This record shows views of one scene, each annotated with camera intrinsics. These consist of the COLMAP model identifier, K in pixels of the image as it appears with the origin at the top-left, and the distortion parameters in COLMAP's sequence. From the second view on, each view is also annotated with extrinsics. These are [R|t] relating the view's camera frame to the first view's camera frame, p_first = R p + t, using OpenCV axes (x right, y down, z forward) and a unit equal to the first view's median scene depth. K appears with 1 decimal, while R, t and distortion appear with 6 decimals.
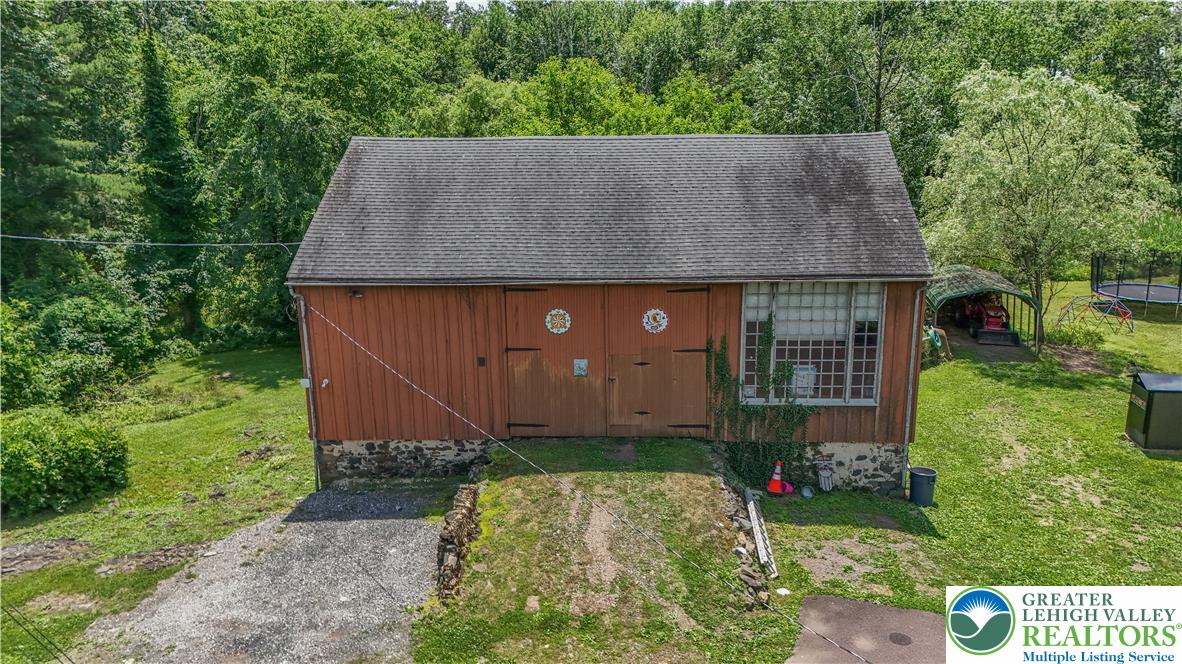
lens RADIAL K [[877.9, 0, 585.6], [0, 877.9, 333.3], [0, 0, 1]] dist [0.050506, -0.010561]
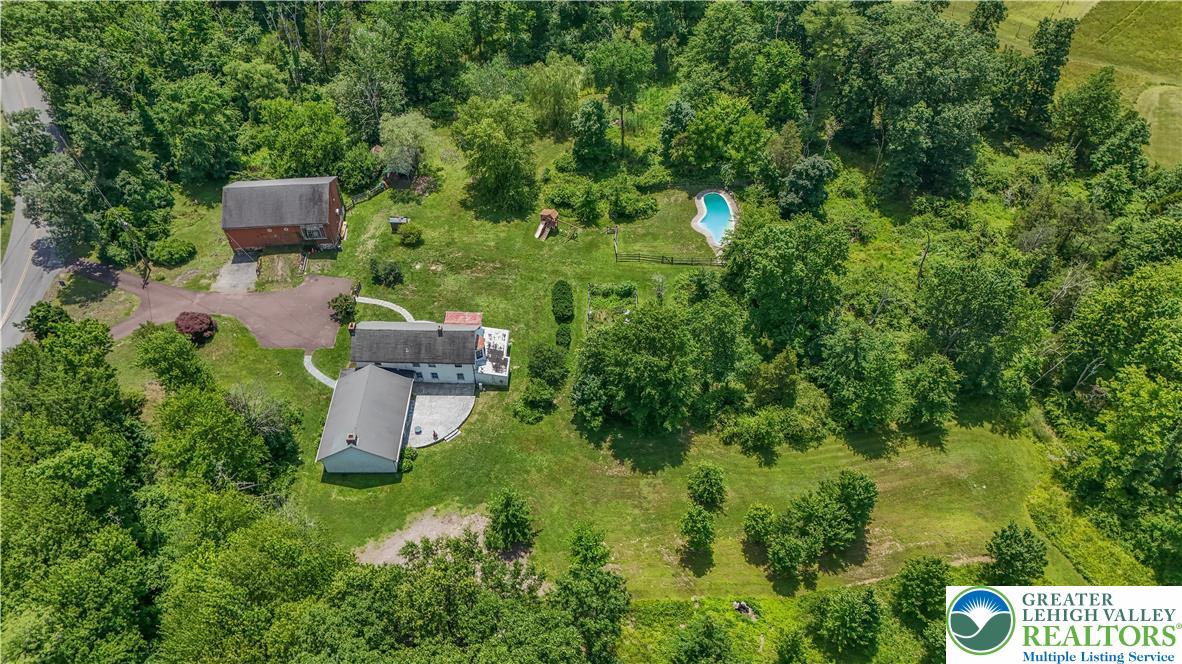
lens RADIAL K [[877.9, 0, 590.1], [0, 877.9, 328.4], [0, 0, 1]] dist [0.050506, -0.010561]
pose [[0.992387, -0.077004, 0.096121, 1.615664], [0.009424, 0.825630, 0.564134, -3.049470], [-0.122801, -0.558933, 0.820069, -4.928117]]
